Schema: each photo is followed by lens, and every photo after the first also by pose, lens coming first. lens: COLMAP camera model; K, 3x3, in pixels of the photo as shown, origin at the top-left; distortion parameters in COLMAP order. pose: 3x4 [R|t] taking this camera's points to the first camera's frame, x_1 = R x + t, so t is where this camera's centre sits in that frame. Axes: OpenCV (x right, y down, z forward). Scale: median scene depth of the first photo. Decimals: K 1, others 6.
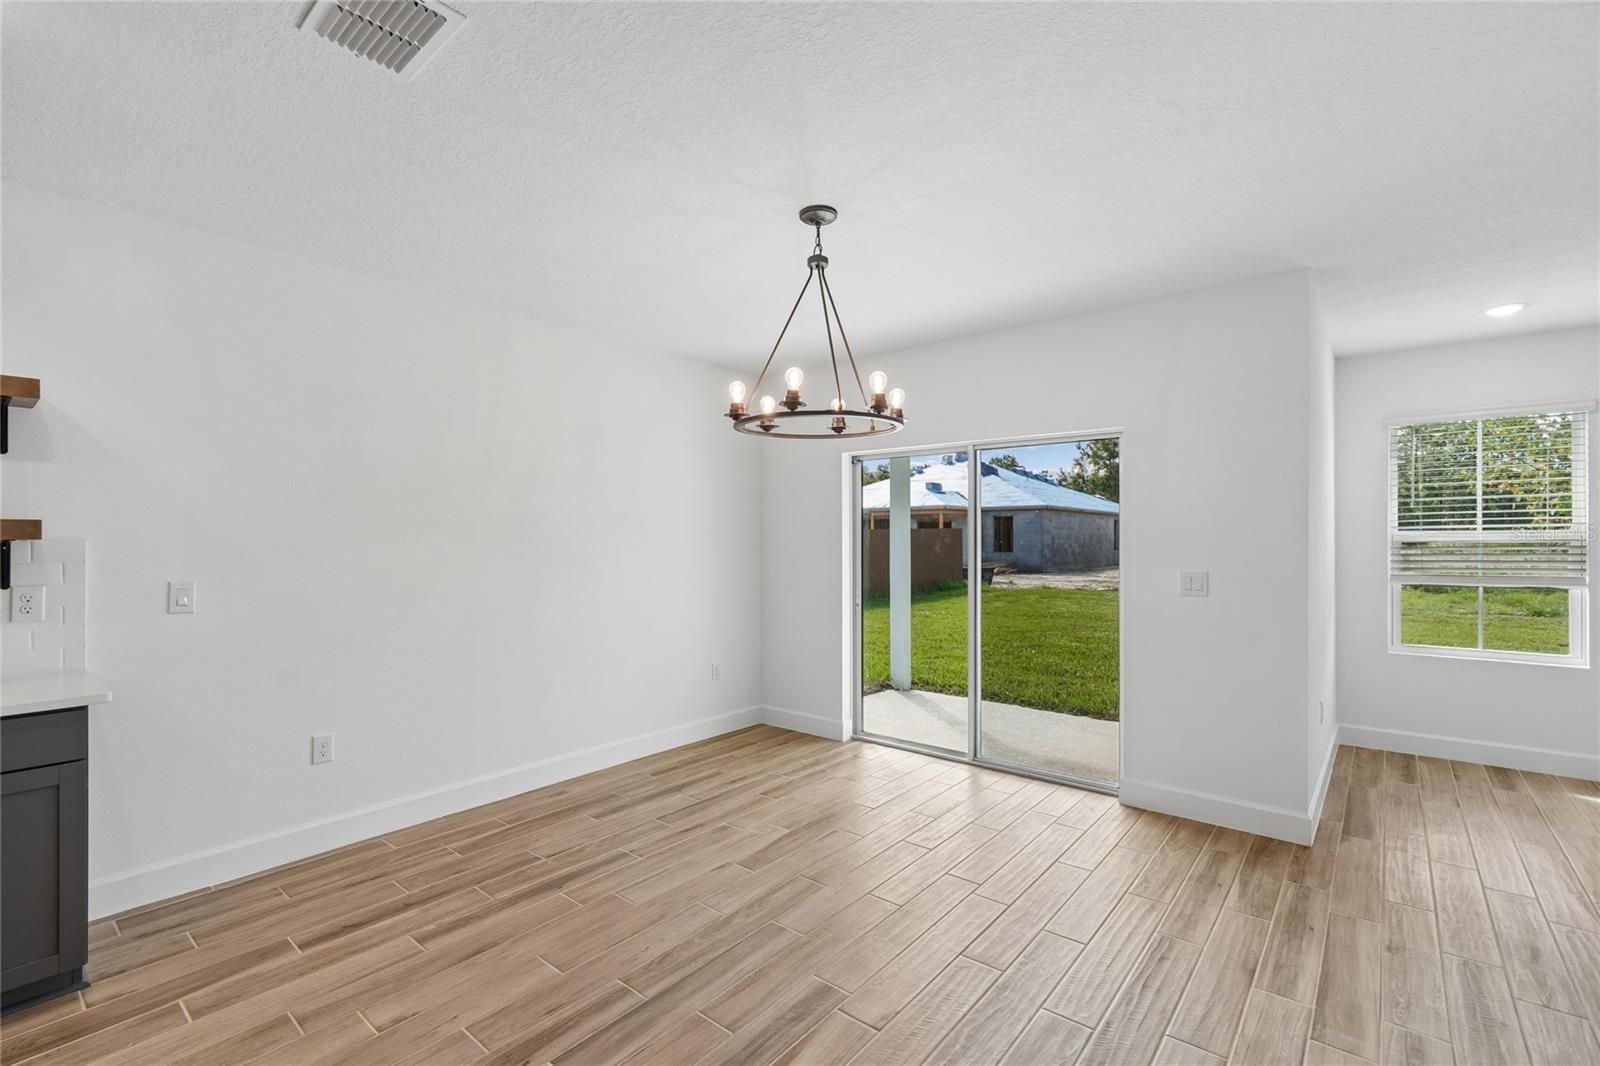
lens RADIAL K [[710.0, 0, 783.3], [0, 710.0, 537.9], [0, 0, 1]] dist [-0.000195, -0.000999]
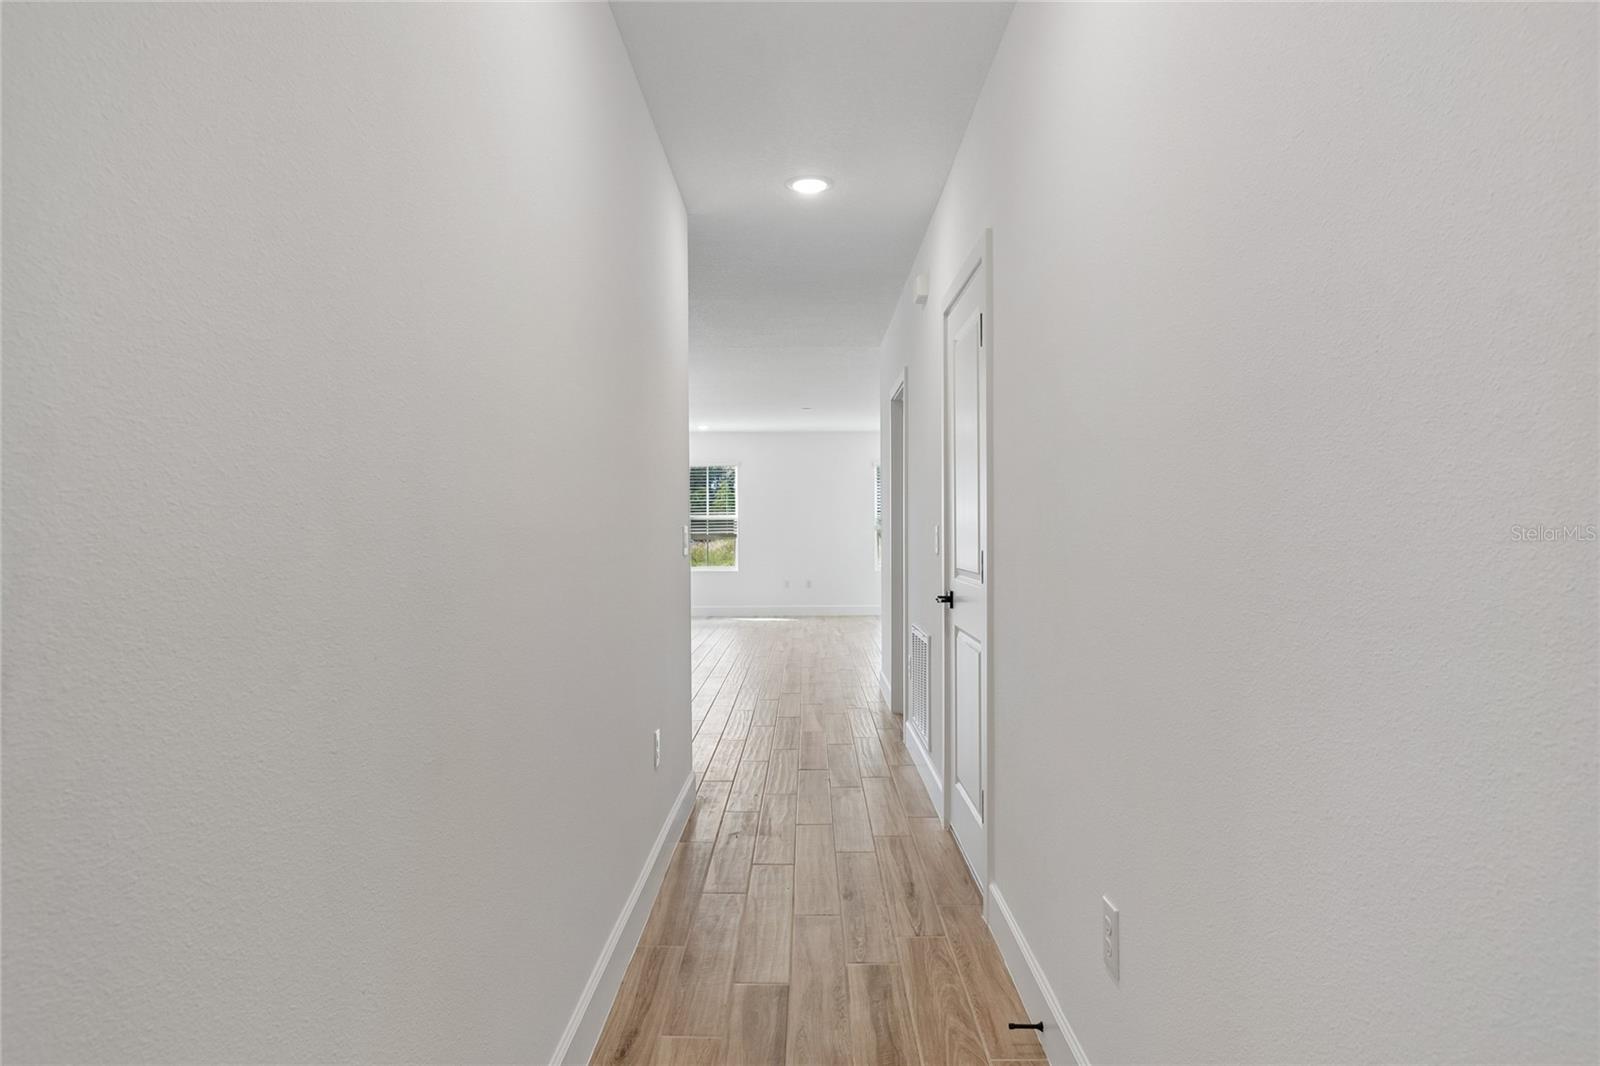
lens RADIAL K [[906.9, 0, 800.0], [0, 906.9, 533.0], [0, 0, 1]] dist [-0.000518, -0.000057]
pose [[0.766733, -0.012050, 0.641853, -0.751084], [0.004540, 0.999901, 0.013348, 0.011114], [-0.641950, -0.007320, 0.766711, -1.610501]]
